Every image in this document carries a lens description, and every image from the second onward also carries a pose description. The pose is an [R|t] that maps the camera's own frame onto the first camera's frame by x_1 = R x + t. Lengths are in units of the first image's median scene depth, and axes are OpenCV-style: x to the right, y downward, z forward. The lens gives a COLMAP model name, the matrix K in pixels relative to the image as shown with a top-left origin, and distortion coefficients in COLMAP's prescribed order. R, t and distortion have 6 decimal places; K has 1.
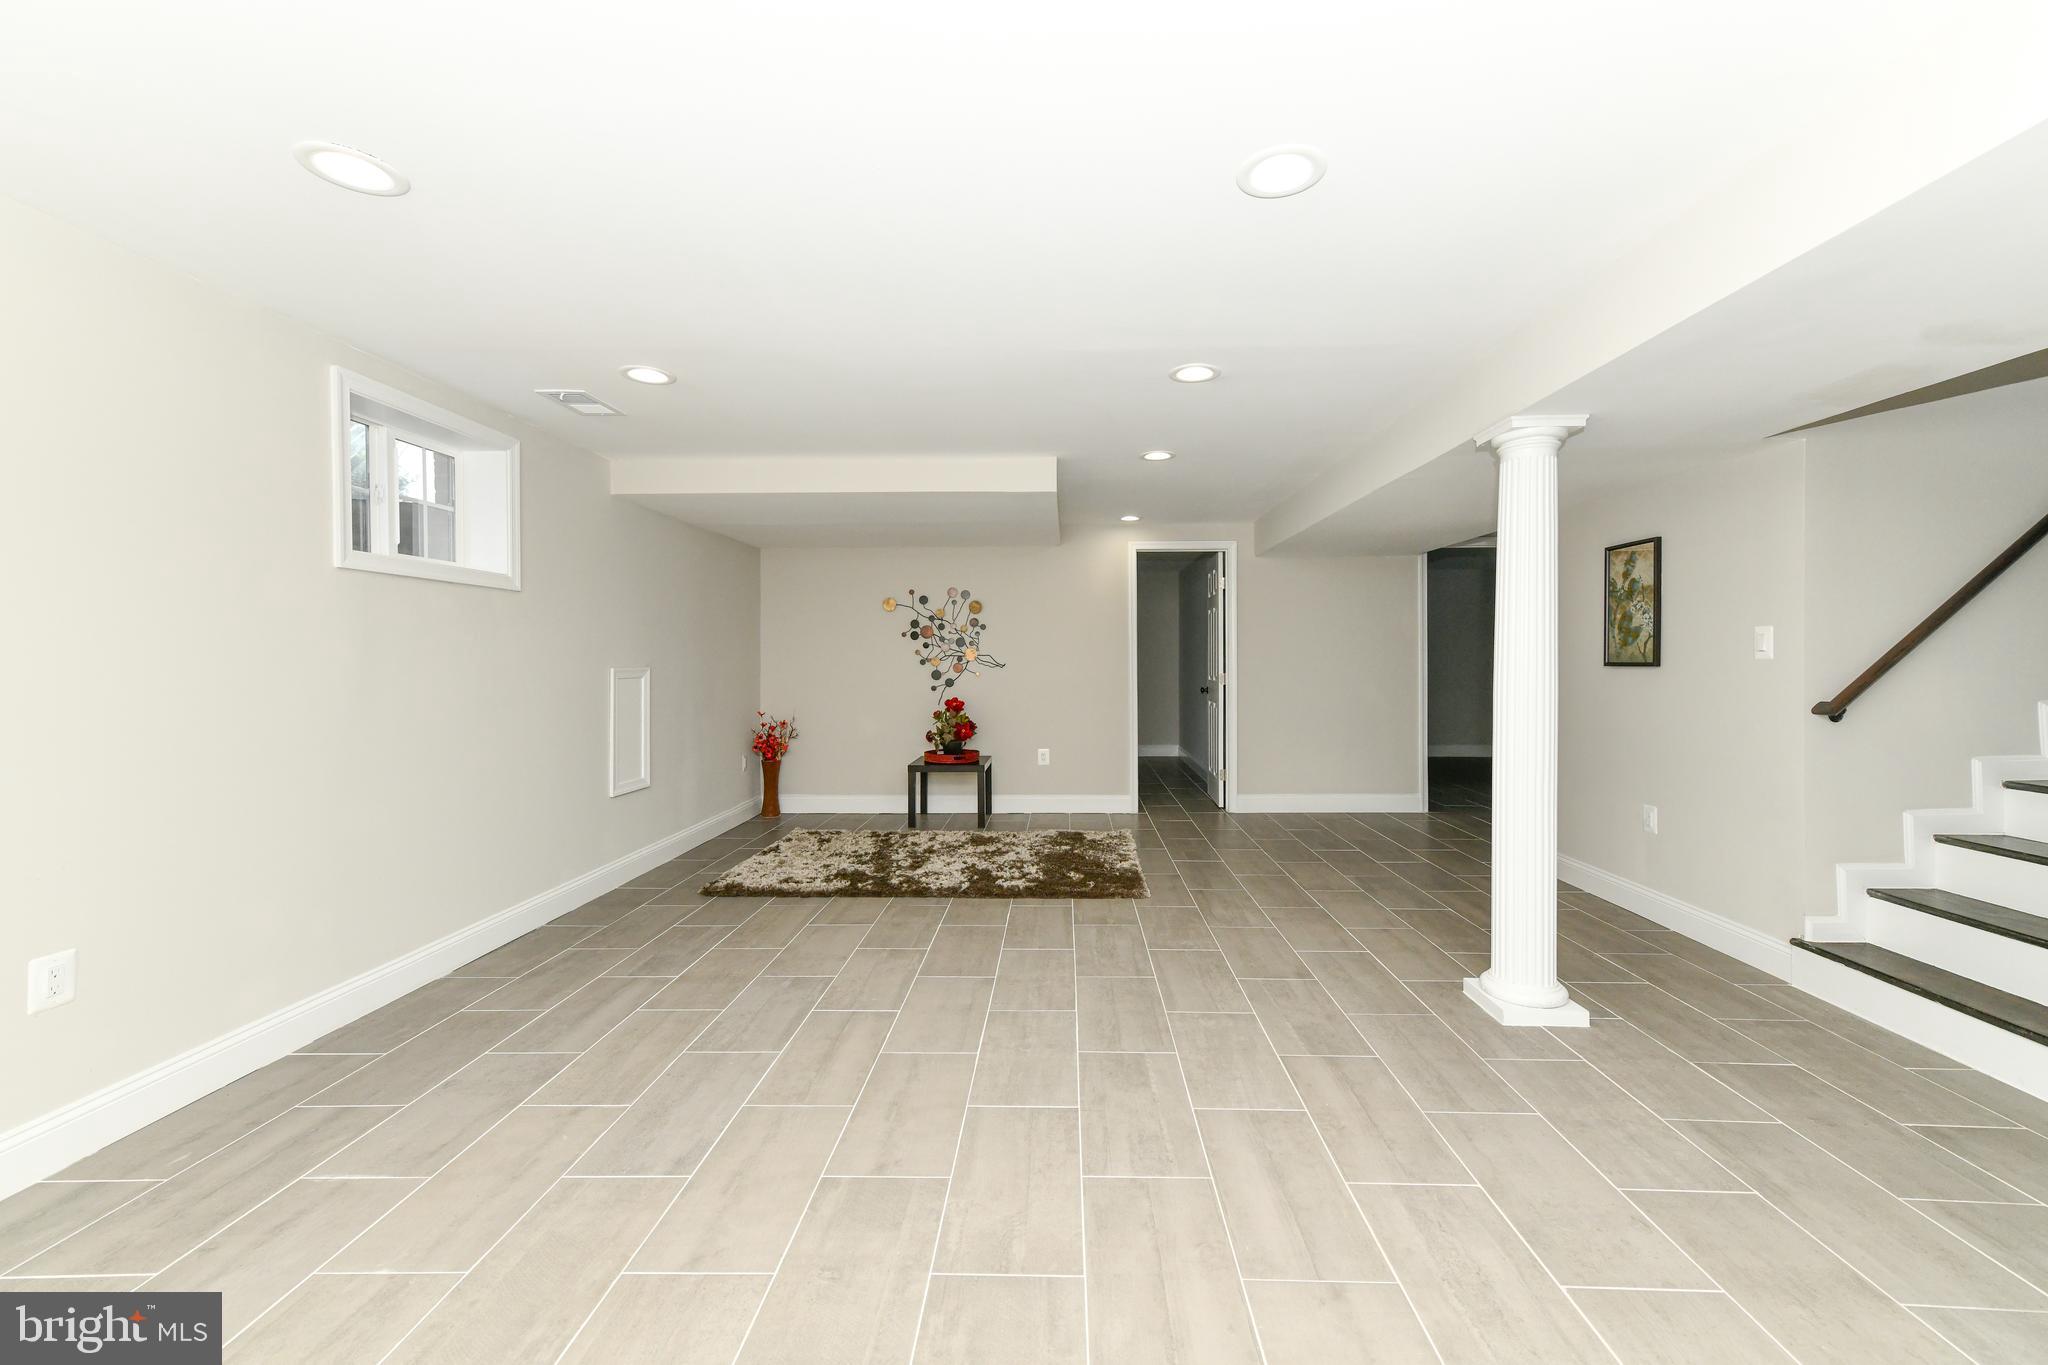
lens RADIAL K [[821.7, 0, 1024.0], [0, 821.7, 682.5], [0, 0, 1]] dist [0.013504, -0.000025]
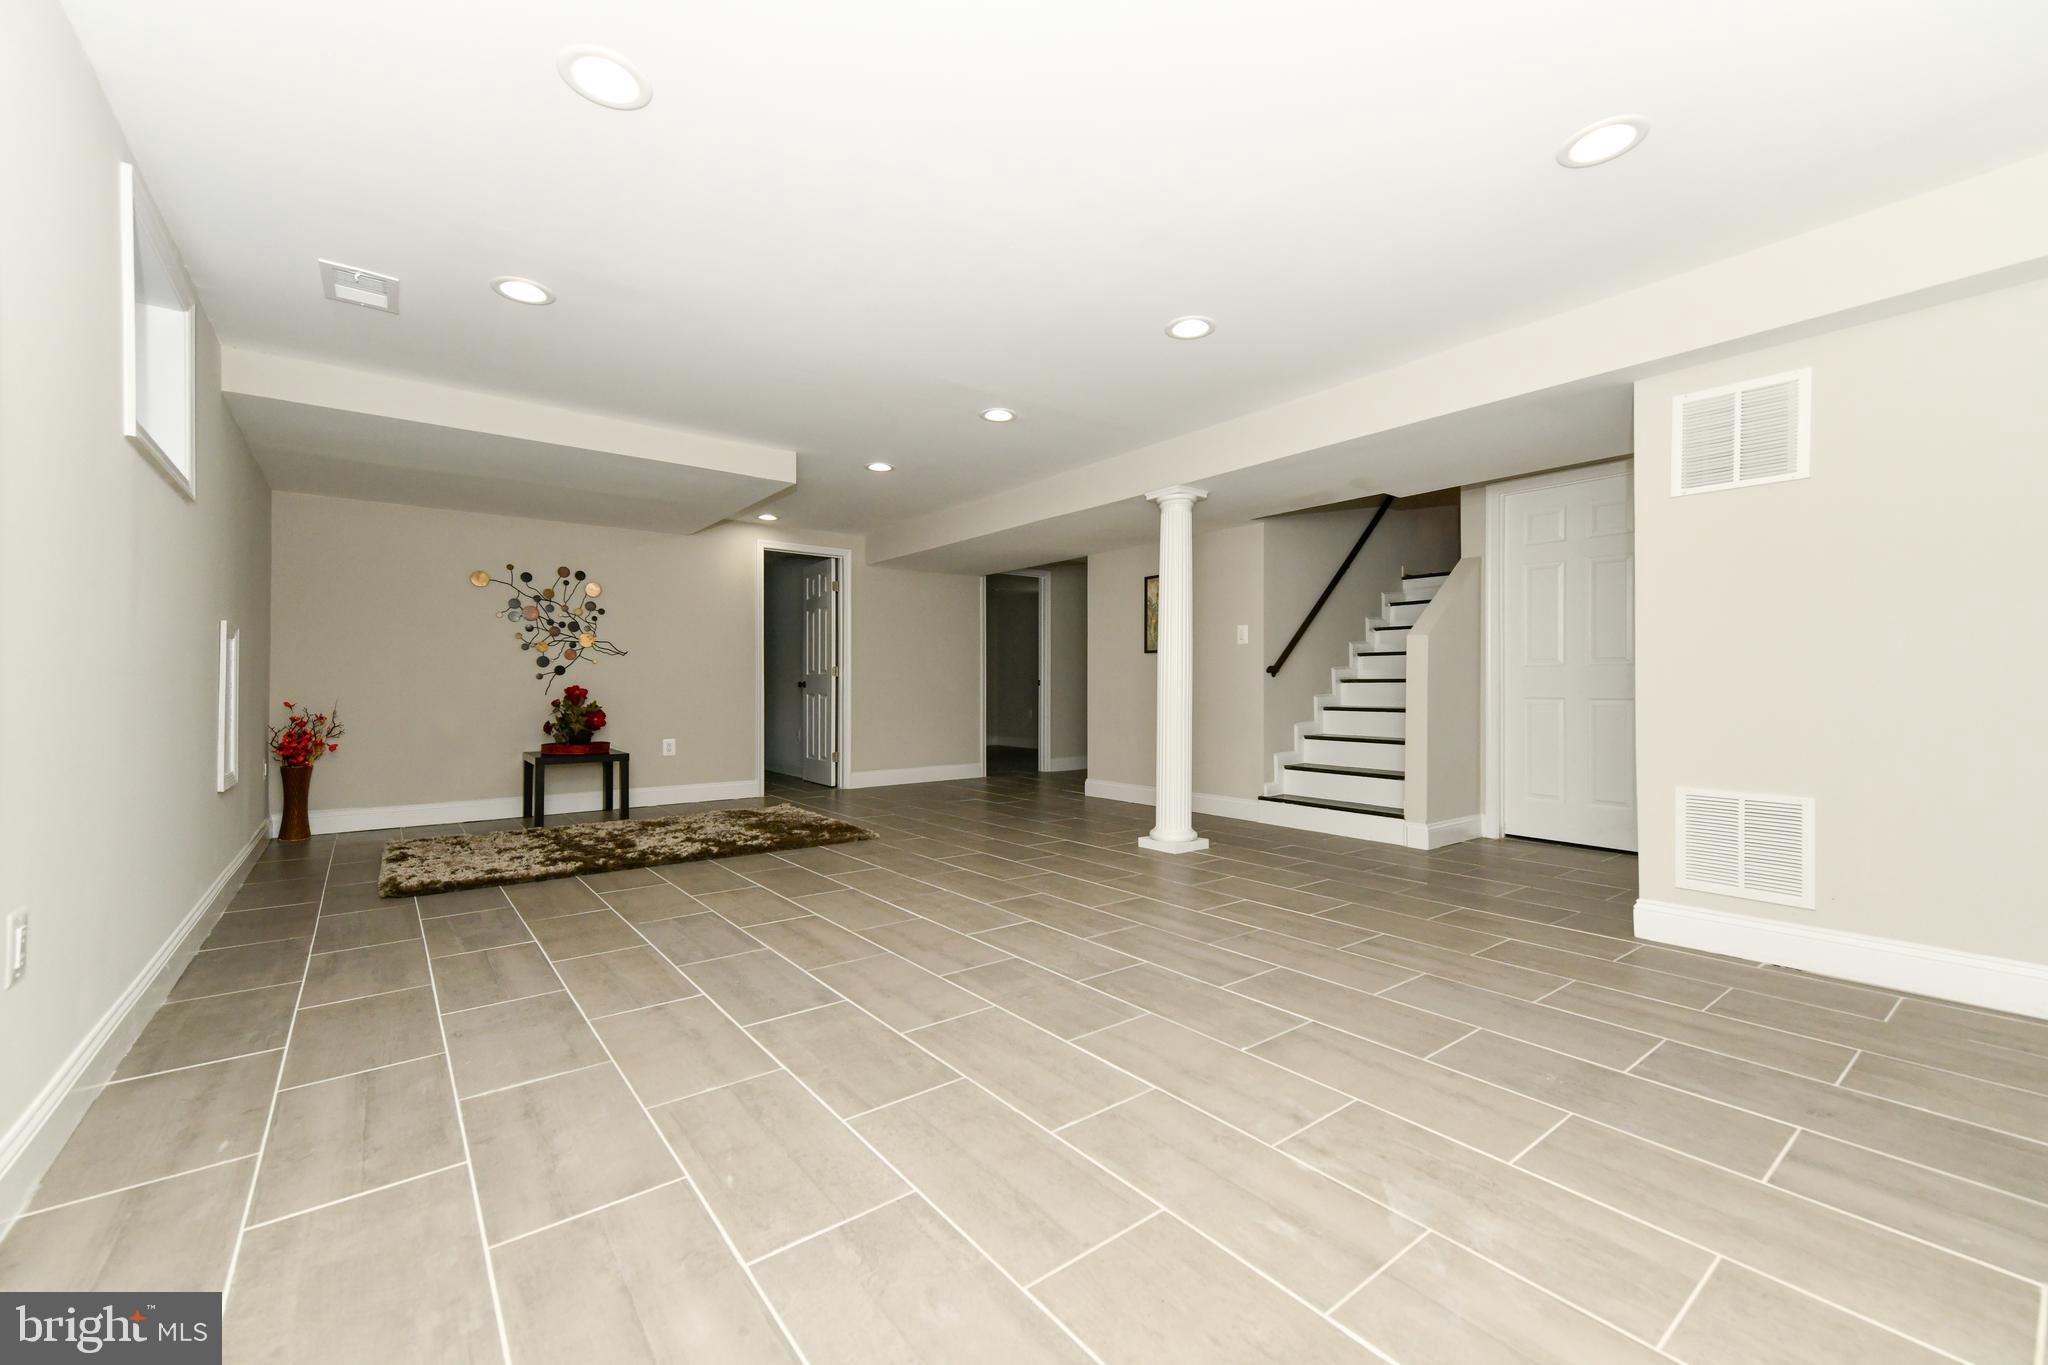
lens RADIAL K [[821.7, 0, 1024.0], [0, 821.7, 682.5], [0, 0, 1]] dist [0.013504, -0.000025]
pose [[0.777856, 0.008232, 0.628389, -0.277819], [0.011834, 0.999545, -0.027742, 0.047347], [-0.628331, 0.029016, 0.777405, -0.035590]]
